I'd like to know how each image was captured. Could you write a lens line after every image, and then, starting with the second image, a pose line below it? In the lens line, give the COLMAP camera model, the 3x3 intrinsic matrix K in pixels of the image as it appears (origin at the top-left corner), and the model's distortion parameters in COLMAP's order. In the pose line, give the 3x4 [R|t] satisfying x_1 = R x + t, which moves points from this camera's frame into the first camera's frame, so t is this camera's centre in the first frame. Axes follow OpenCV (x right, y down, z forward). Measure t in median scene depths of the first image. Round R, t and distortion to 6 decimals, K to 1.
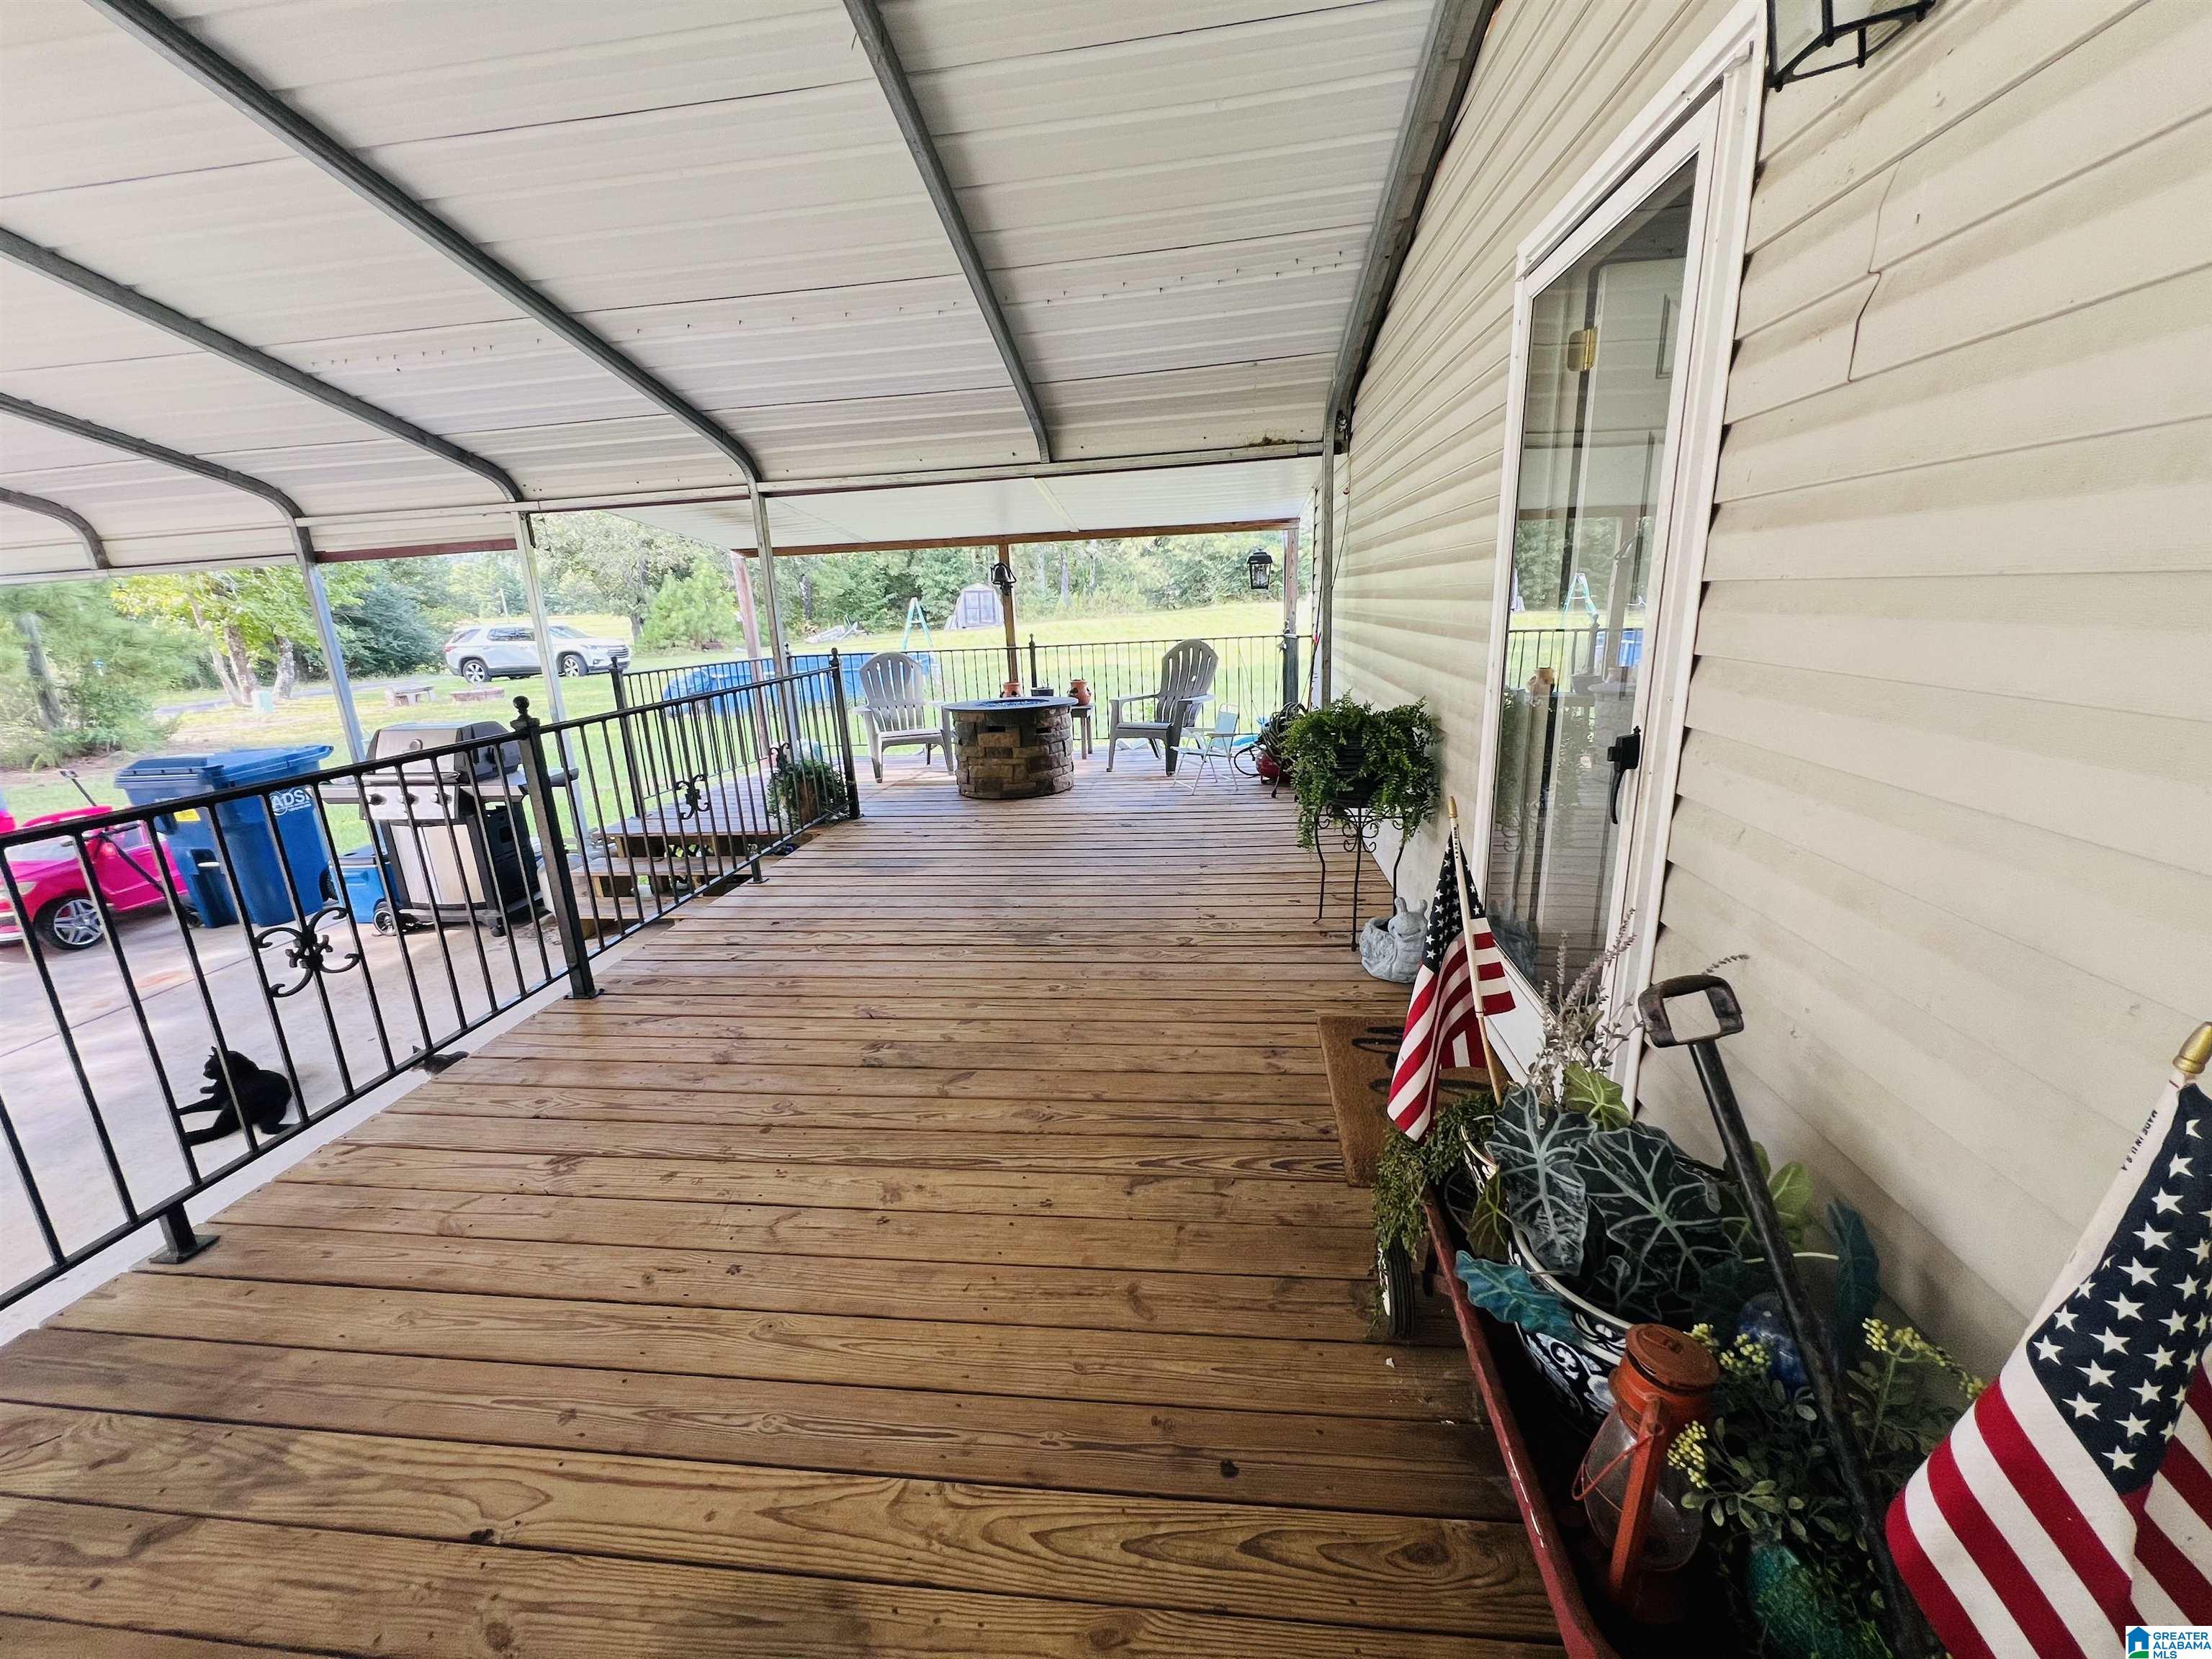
lens RADIAL K [[883.6, 0, 1100.8], [0, 883.6, 825.5], [0, 0, 1]] dist [-0.001150, -0.000291]
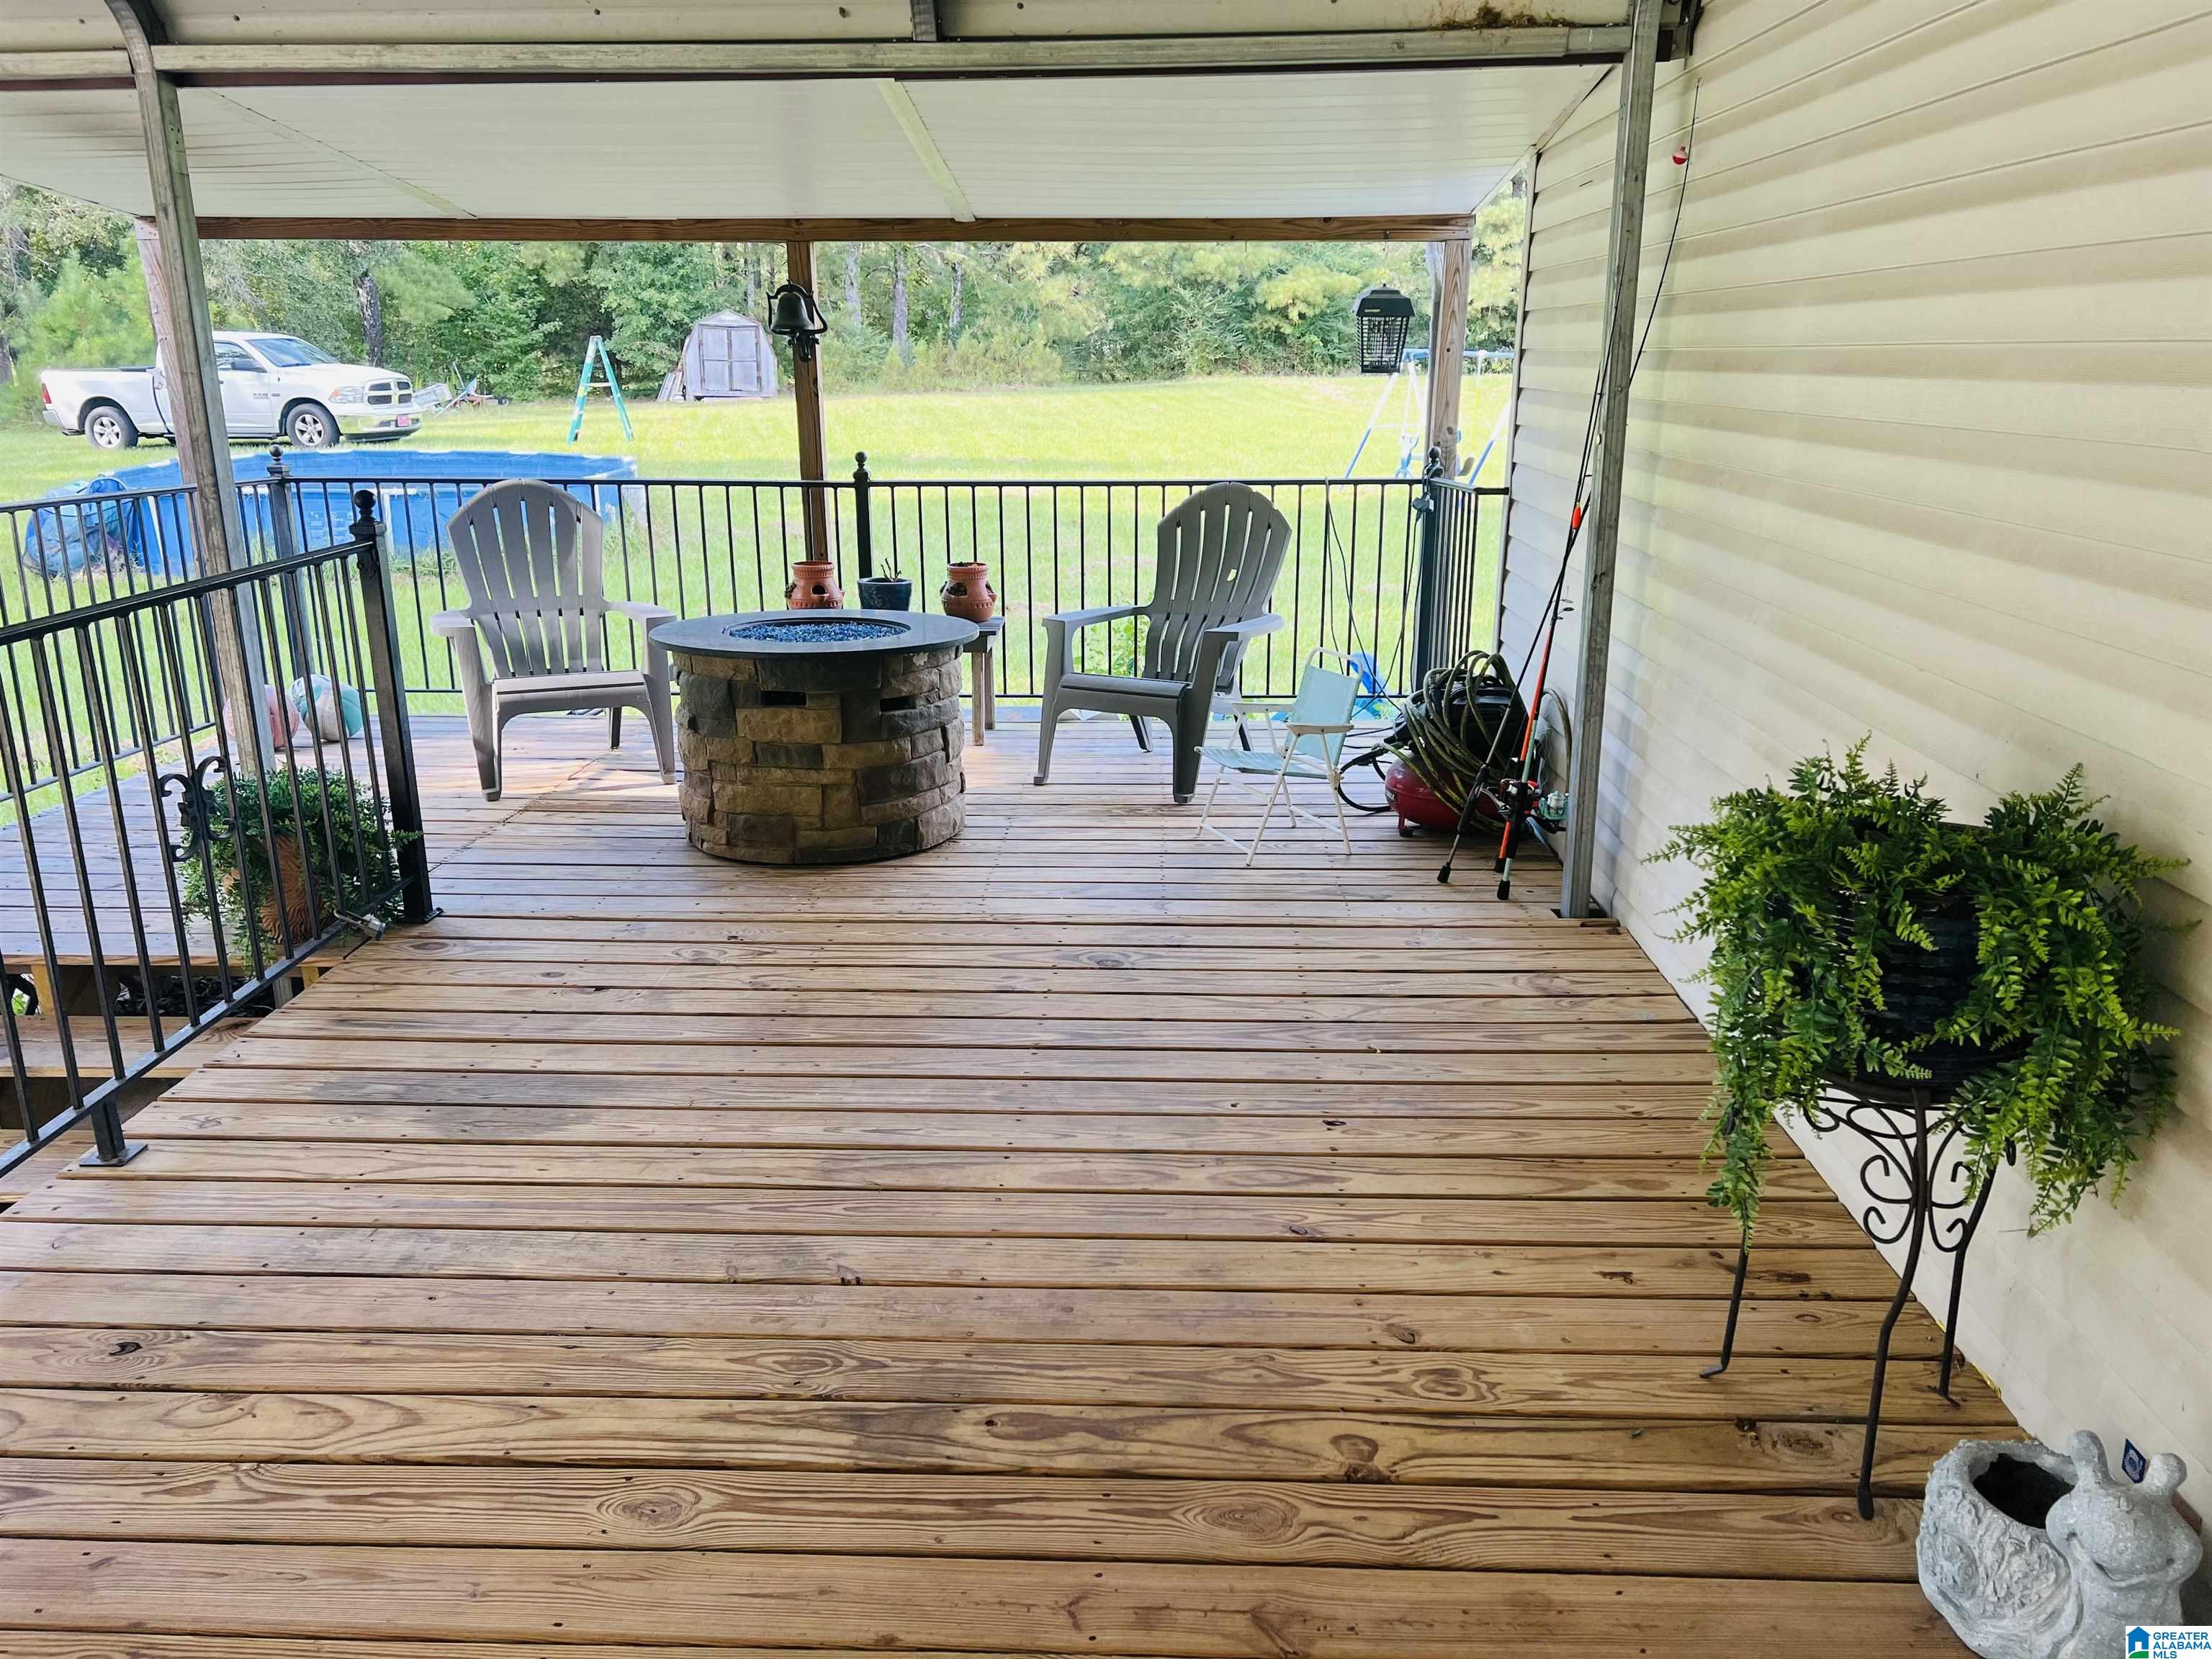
lens RADIAL K [[1661.0, 0, 1106.0], [0, 1661.0, 829.5], [0, 0, 1]] dist [0.050159, -0.050343]
pose [[0.995744, 0.020029, 0.089962, -0.034096], [-0.022443, 0.999412, 0.025903, -0.066146], [-0.089390, -0.027812, 0.995608, 0.196125]]
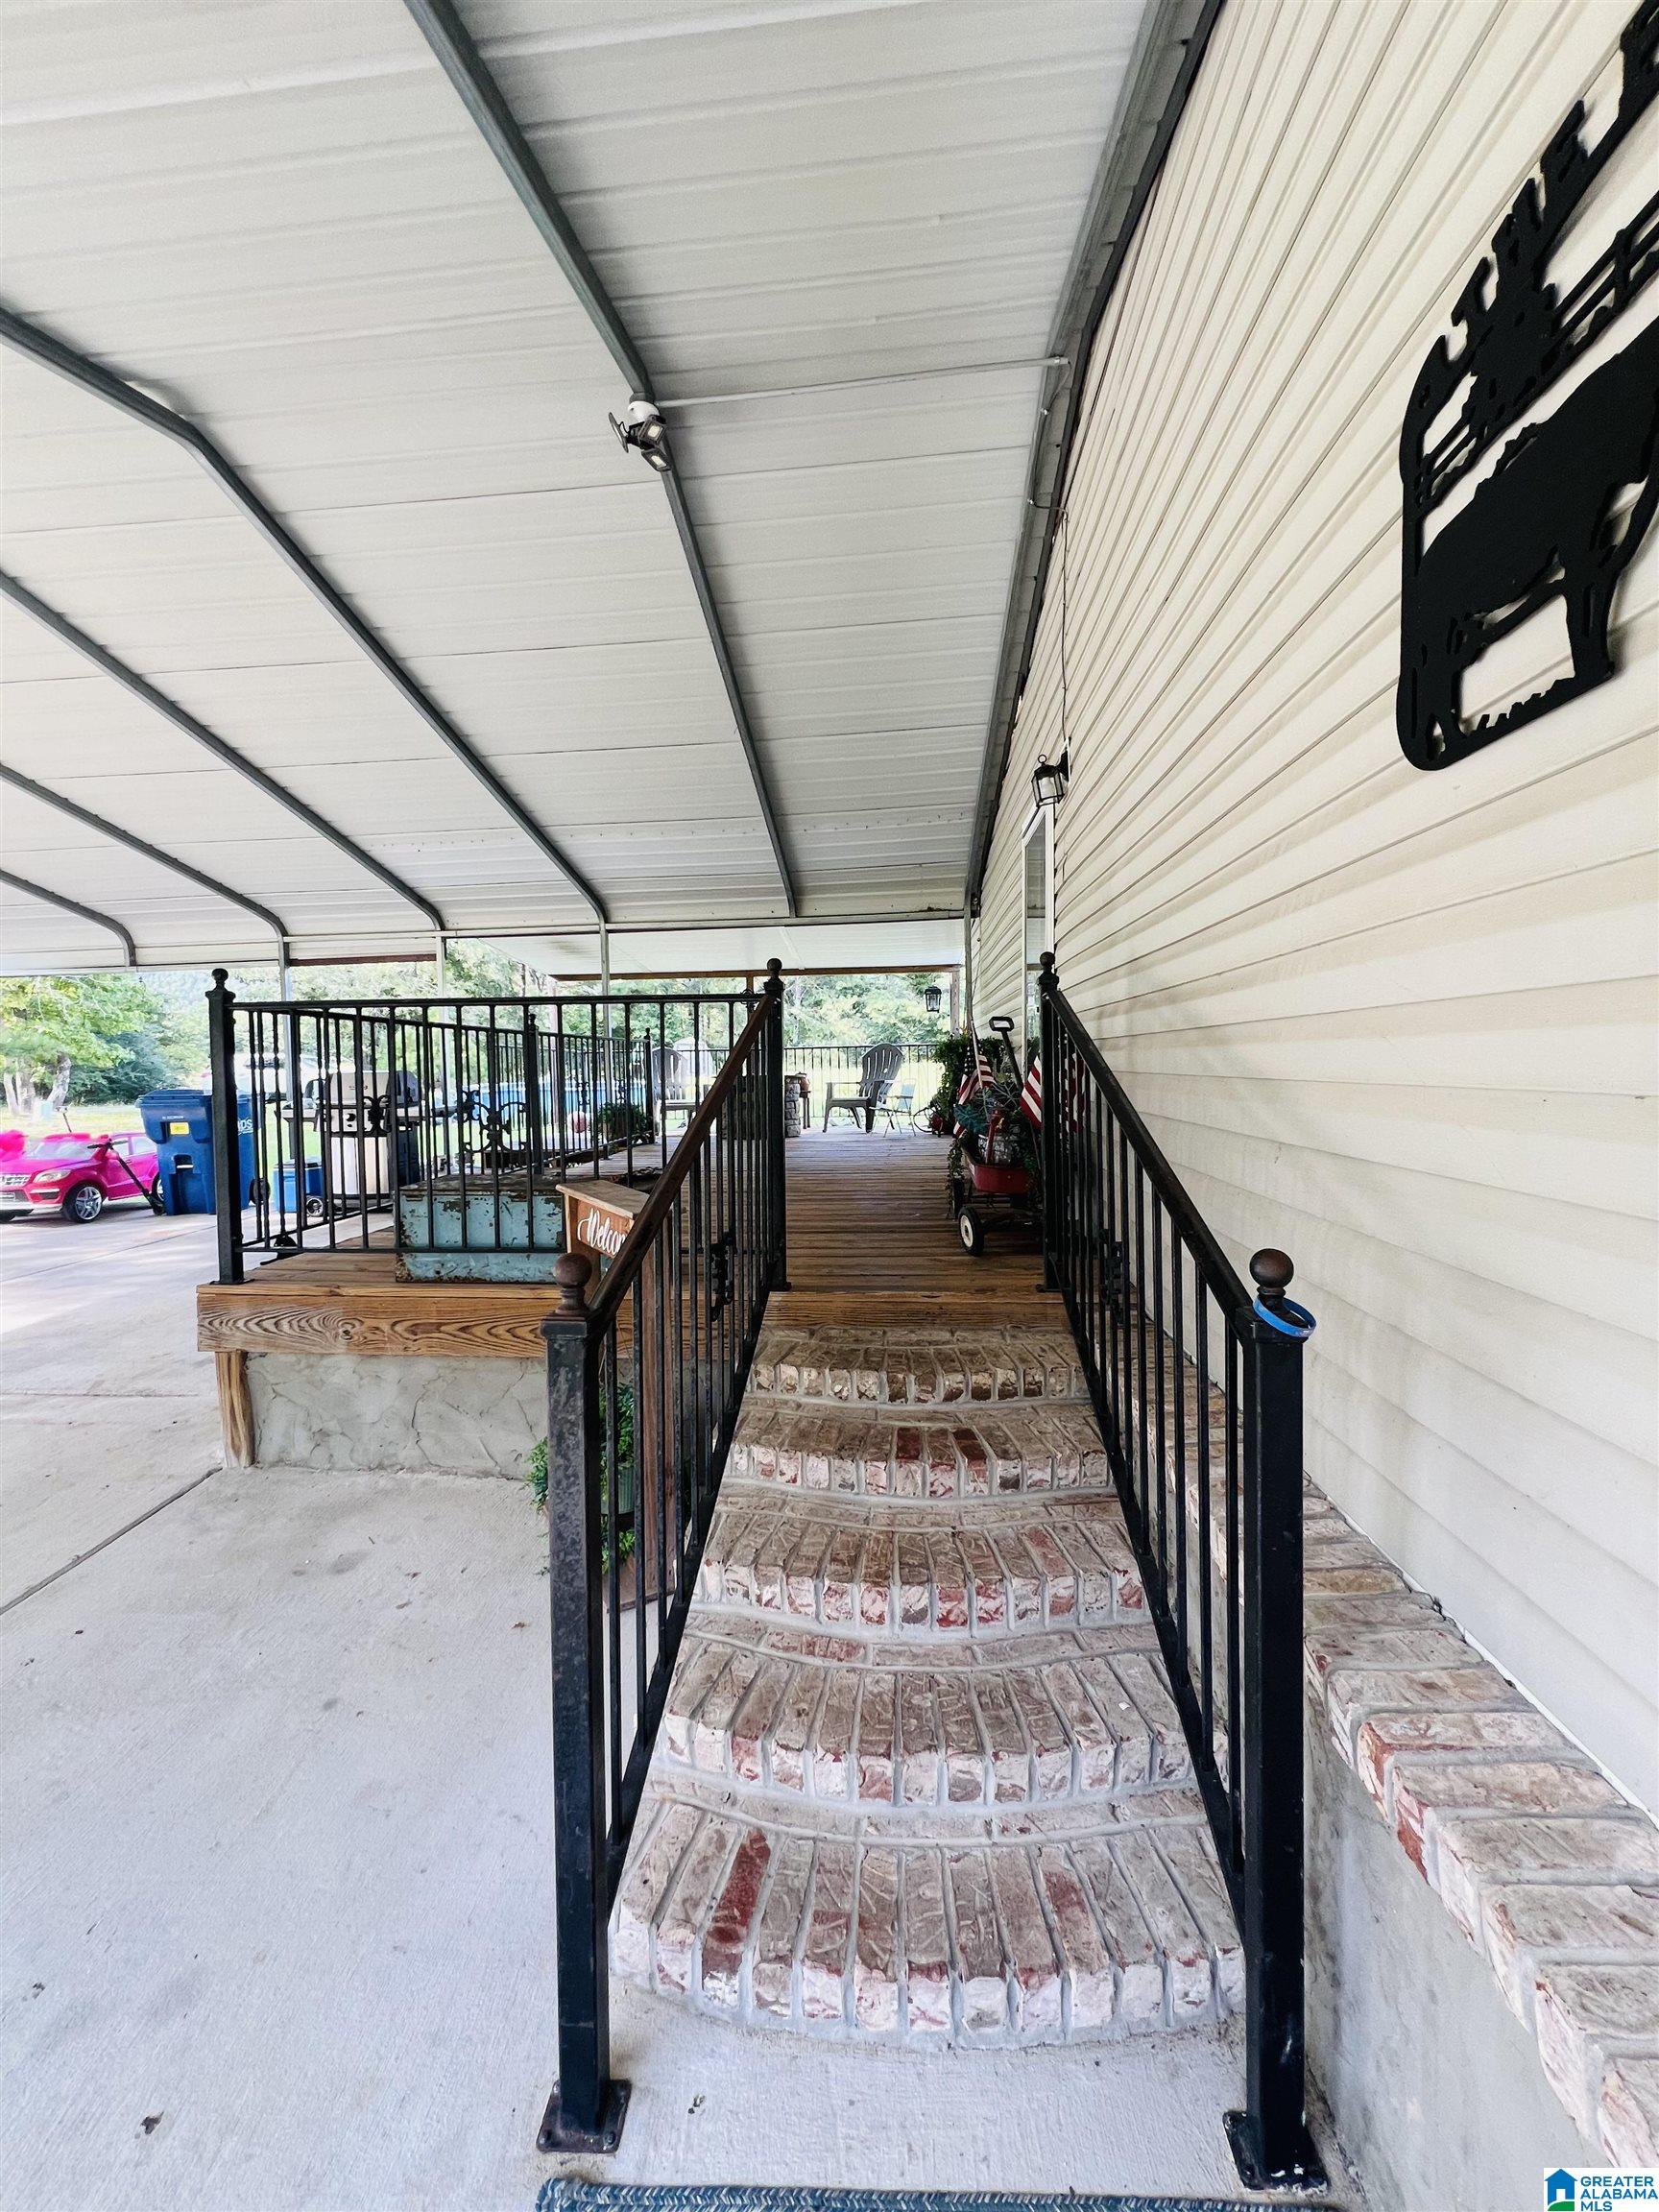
lens RADIAL K [[883.6, 0, 837.1], [0, 883.6, 1101.5], [0, 0, 1]] dist [-0.001150, -0.000291]
pose [[0.998752, 0.024526, 0.043510, -0.034125], [-0.014973, 0.978090, -0.207641, 0.192591], [-0.047650, 0.206731, 0.977237, -0.388451]]
